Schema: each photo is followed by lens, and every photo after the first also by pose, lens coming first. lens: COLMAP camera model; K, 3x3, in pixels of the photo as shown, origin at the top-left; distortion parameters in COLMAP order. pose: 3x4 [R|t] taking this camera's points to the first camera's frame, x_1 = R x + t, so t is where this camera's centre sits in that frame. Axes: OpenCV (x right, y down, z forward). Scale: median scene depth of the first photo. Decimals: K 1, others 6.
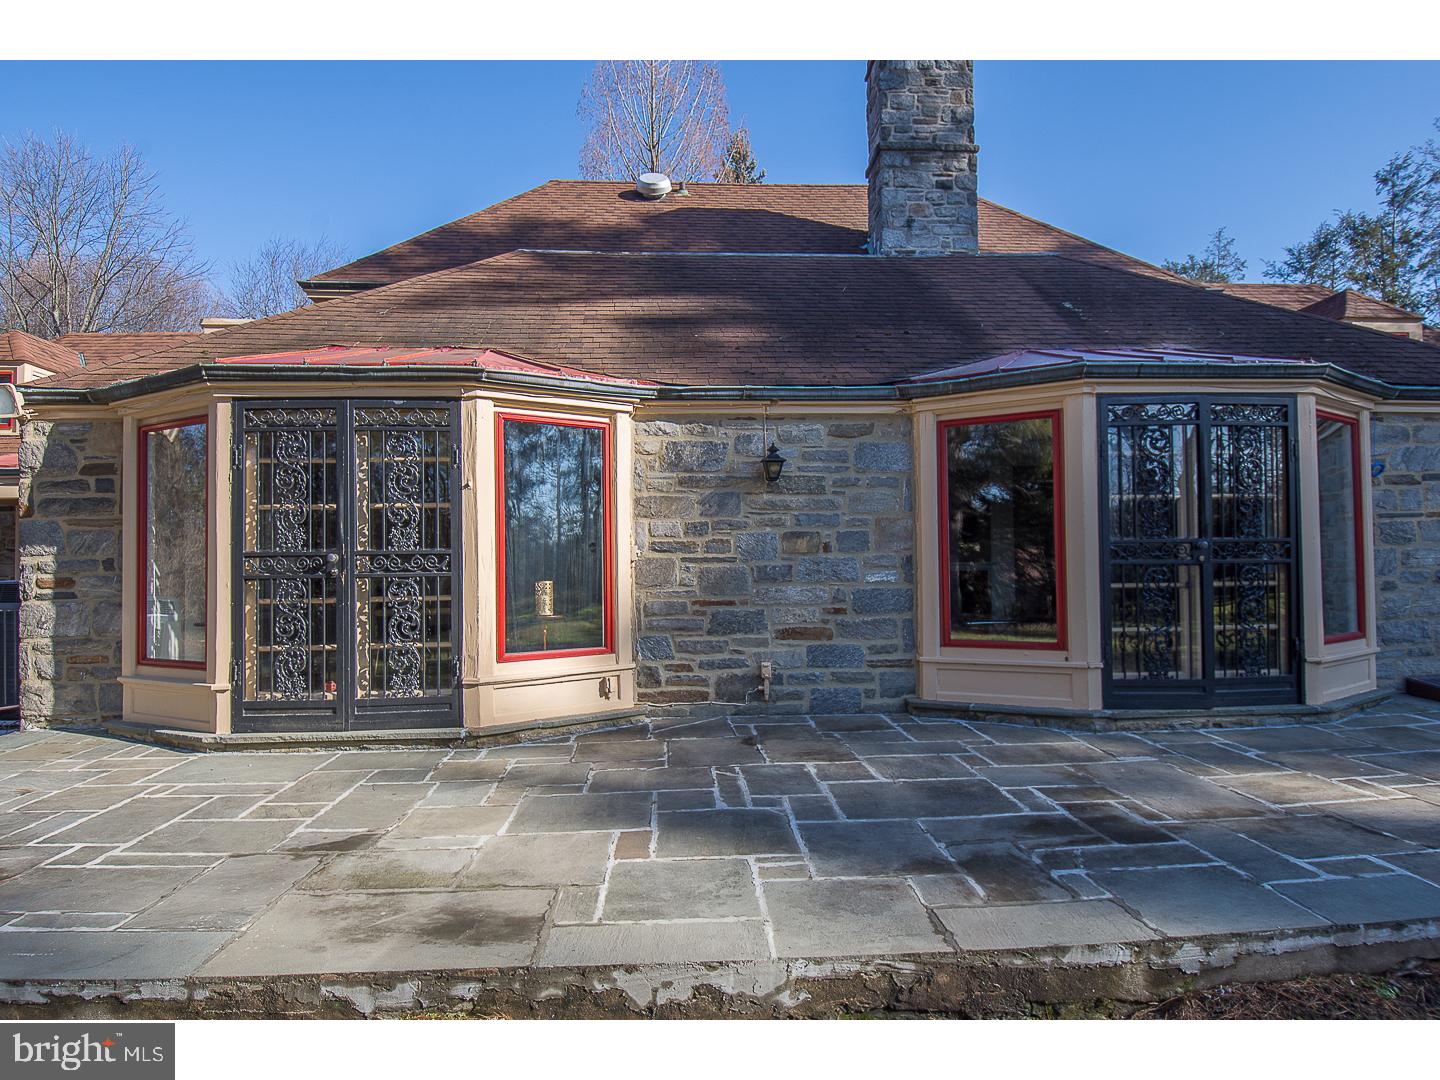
lens RADIAL K [[805.5, 0, 718.5], [0, 805.5, 543.6], [0, 0, 1]] dist [-0.003870, -0.000343]
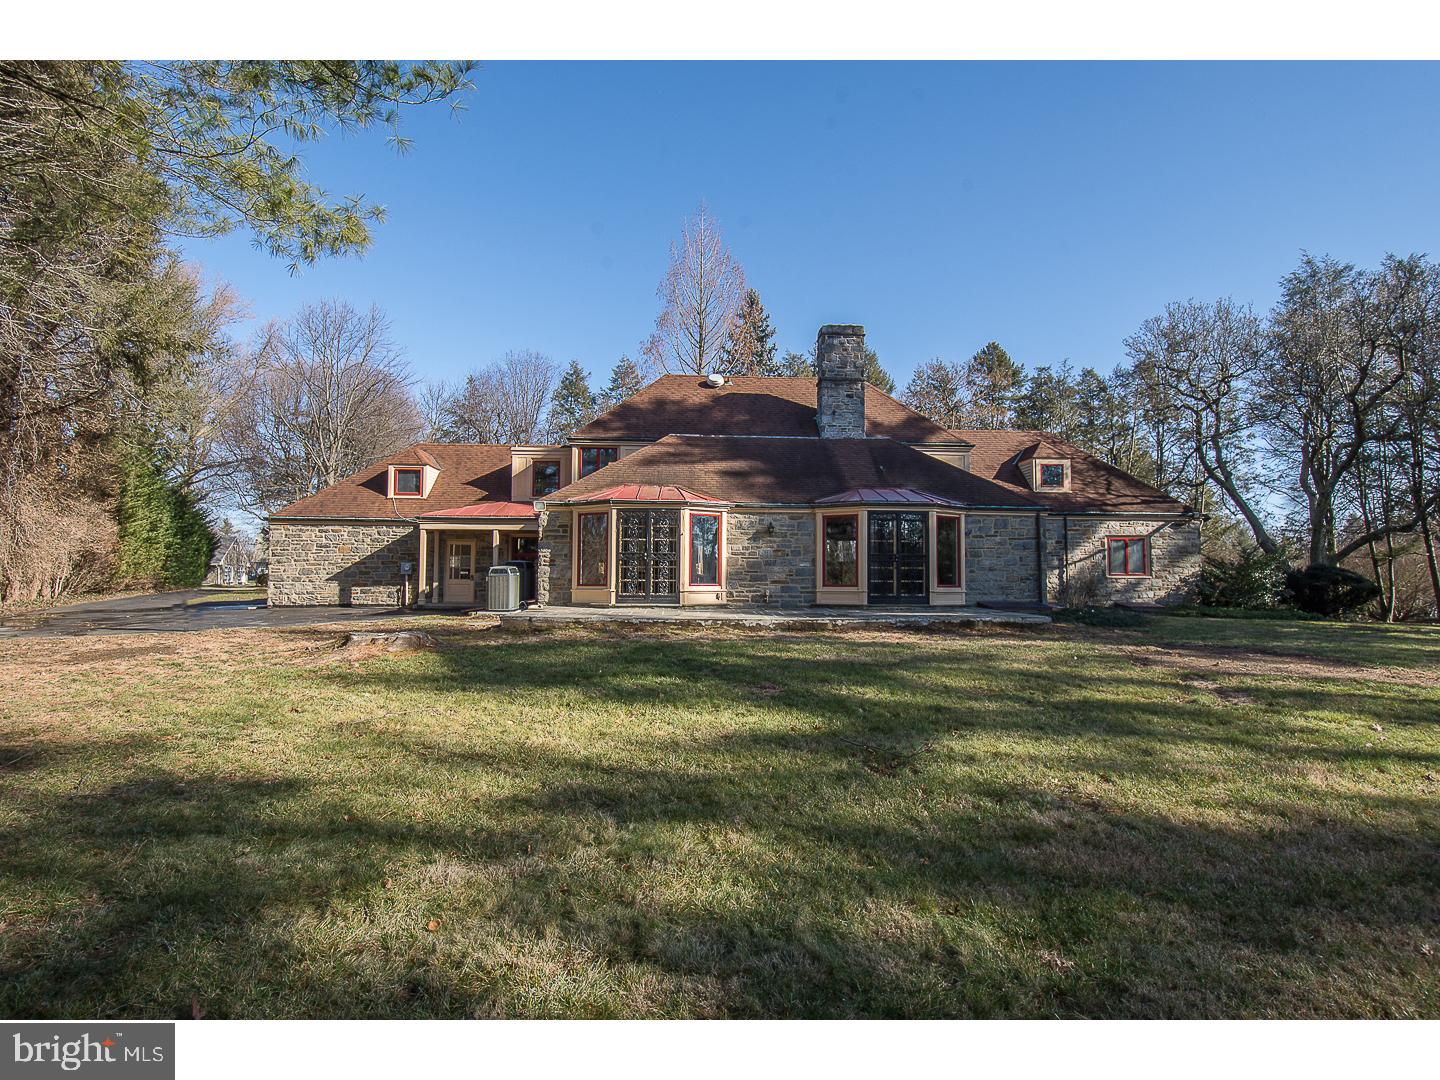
lens RADIAL K [[751.9, 0, 716.4], [0, 751.9, 533.0], [0, 0, 1]] dist [0.004561, -0.000060]
pose [[0.999775, 0.019848, -0.007459, -0.124126], [-0.020069, 0.999320, -0.030925, 0.016728], [0.006840, 0.031068, 0.999494, -1.964327]]
